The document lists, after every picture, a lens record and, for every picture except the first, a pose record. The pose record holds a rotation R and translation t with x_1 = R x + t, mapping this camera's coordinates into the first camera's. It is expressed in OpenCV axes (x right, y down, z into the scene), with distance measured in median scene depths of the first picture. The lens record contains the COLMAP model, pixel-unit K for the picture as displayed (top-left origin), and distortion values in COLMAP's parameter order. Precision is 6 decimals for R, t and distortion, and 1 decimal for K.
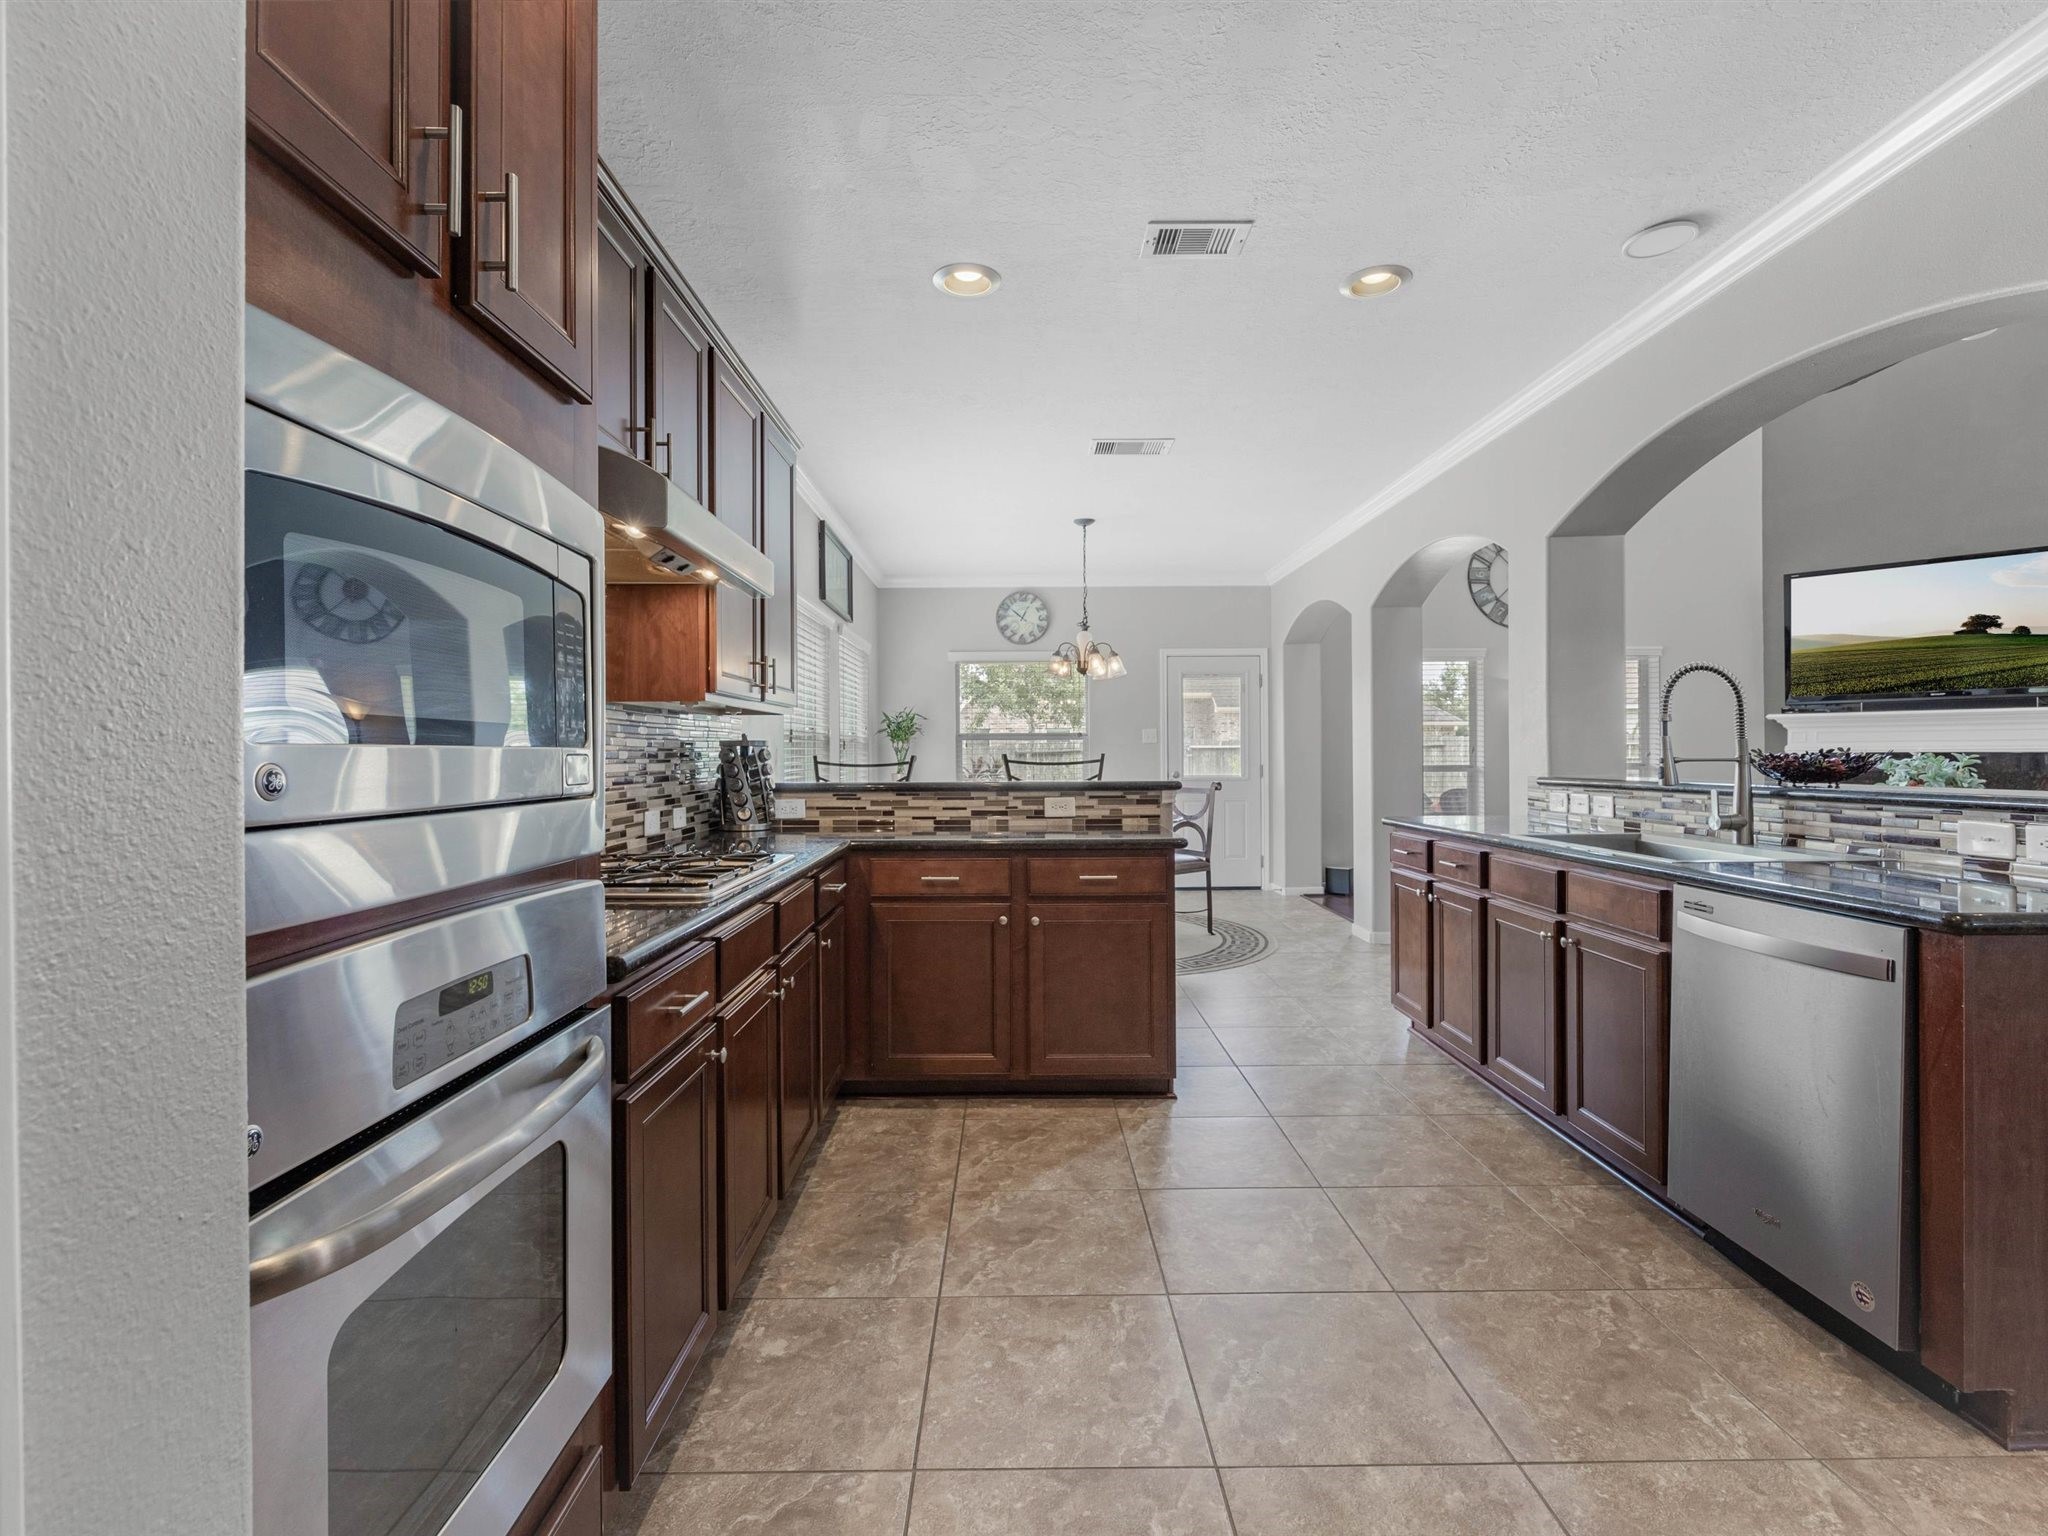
lens RADIAL K [[945.7, 0, 1039.5], [0, 945.7, 764.9], [0, 0, 1]] dist [0.000567, -0.000353]
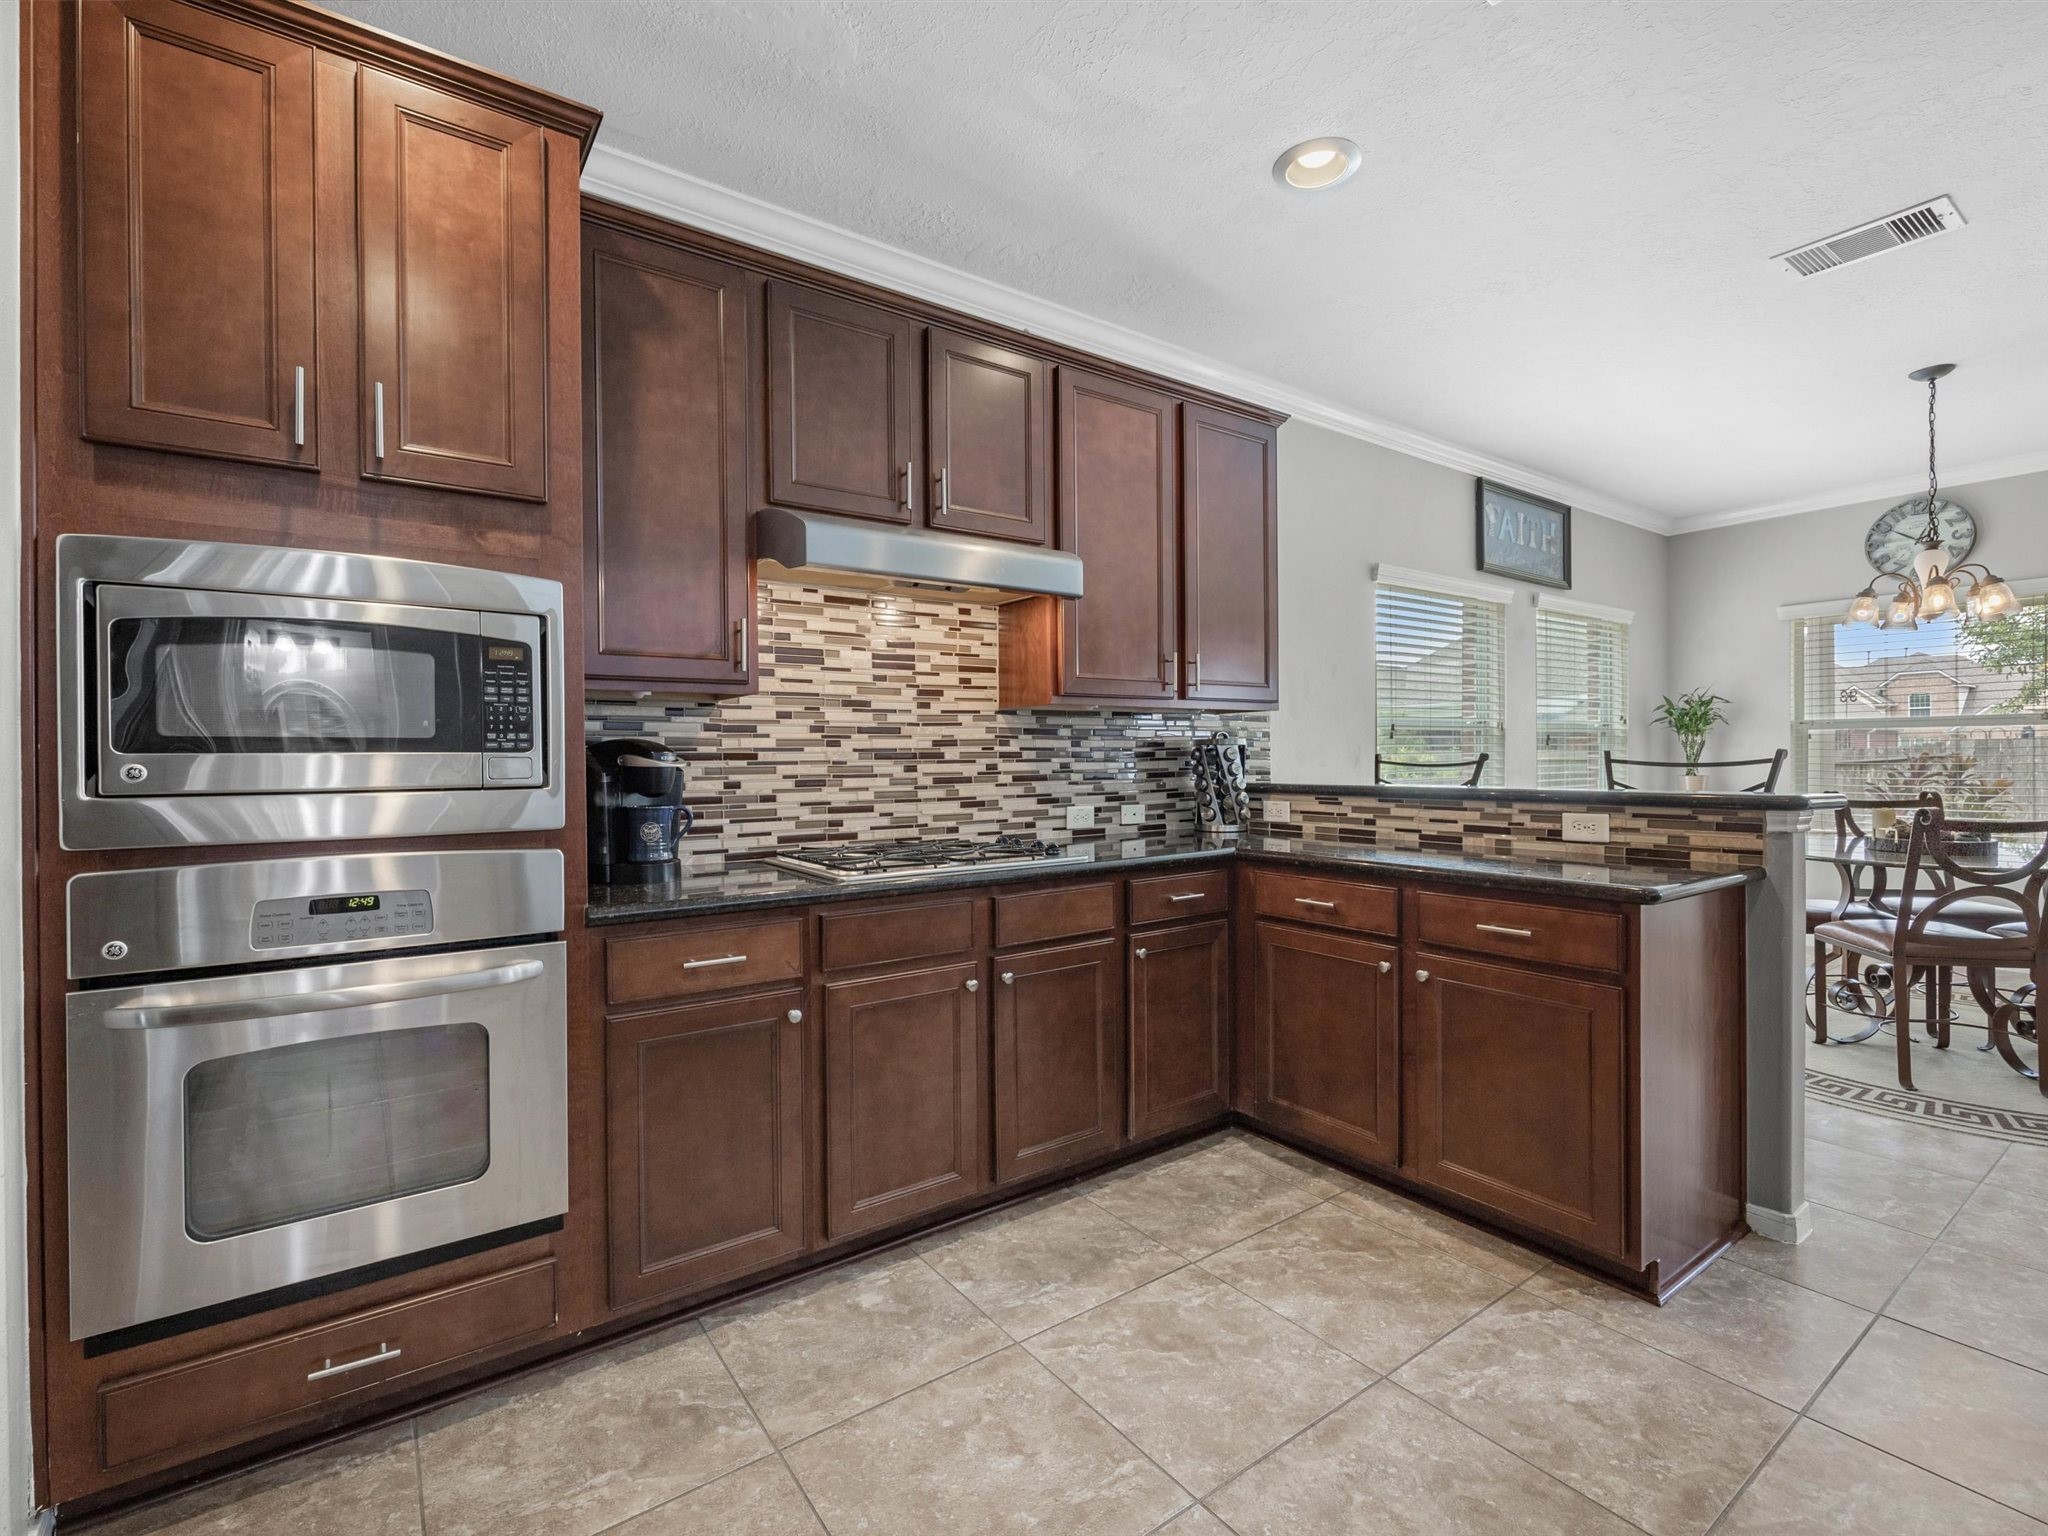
lens RADIAL K [[945.7, 0, 1021.9], [0, 945.7, 765.2], [0, 0, 1]] dist [0.000567, -0.000353]
pose [[0.569096, 0.007260, -0.822239, 0.358276], [-0.003894, 0.999974, 0.006134, -0.003927], [0.822262, -0.000289, 0.569110, 0.262769]]
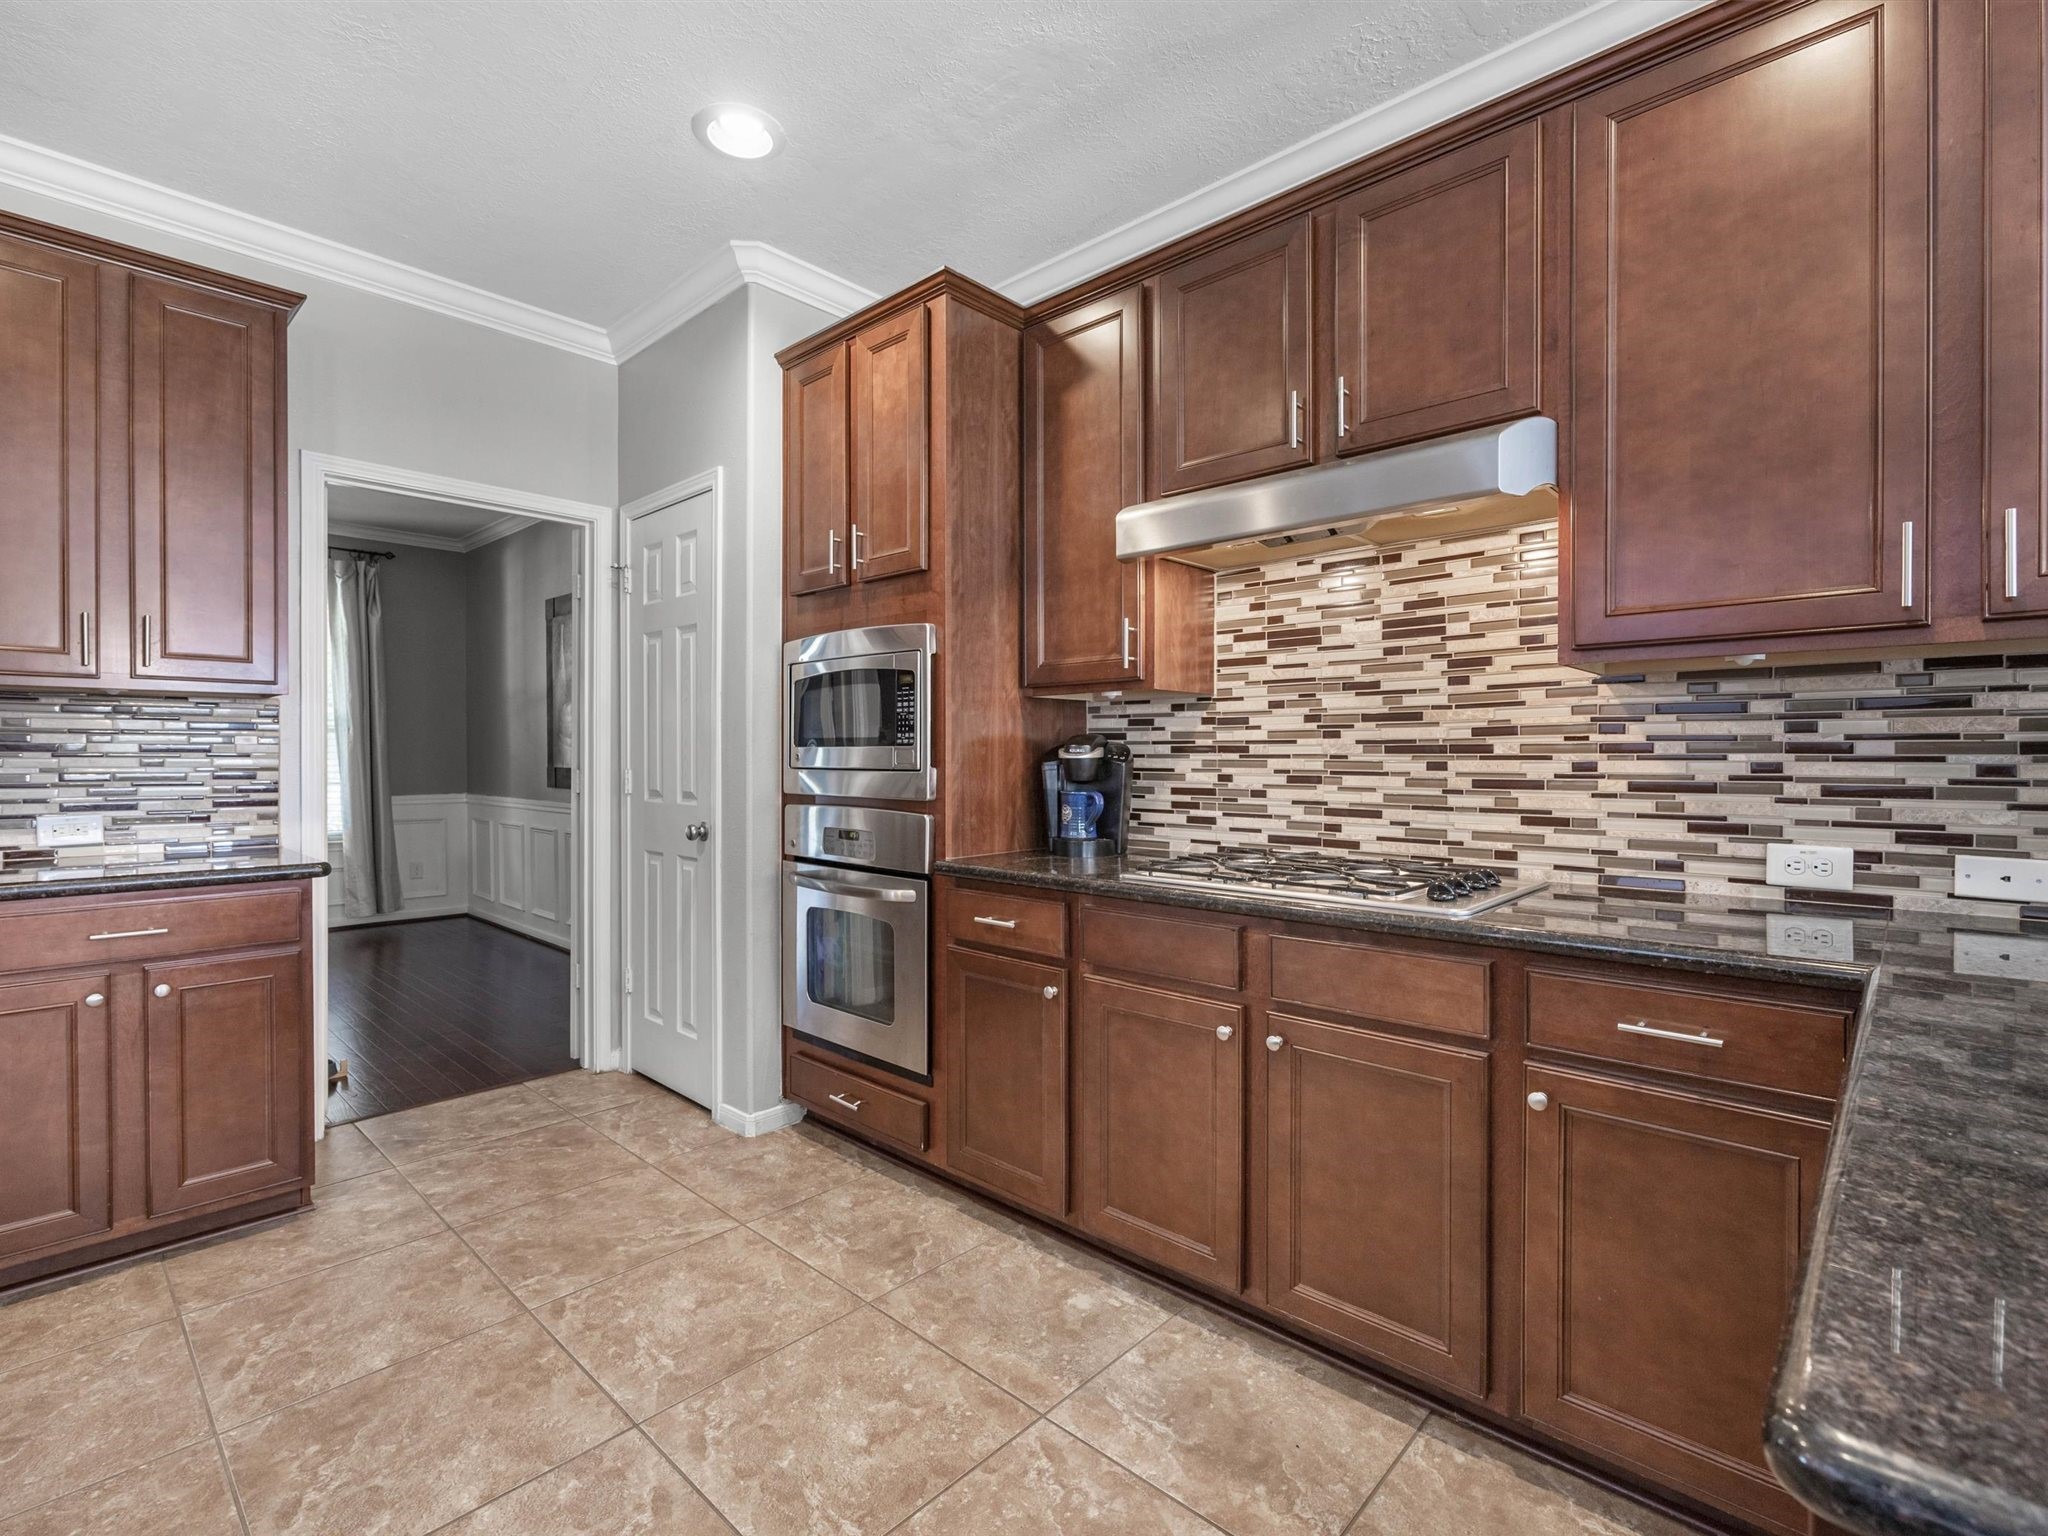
lens RADIAL K [[945.7, 0, 1033.9], [0, 945.7, 761.1], [0, 0, 1]] dist [0.000567, -0.000353]
pose [[-0.693685, 0.011243, -0.720191, 0.263656], [-0.004202, 0.999798, 0.019654, -0.009404], [0.720266, 0.016660, -0.693498, 0.852186]]
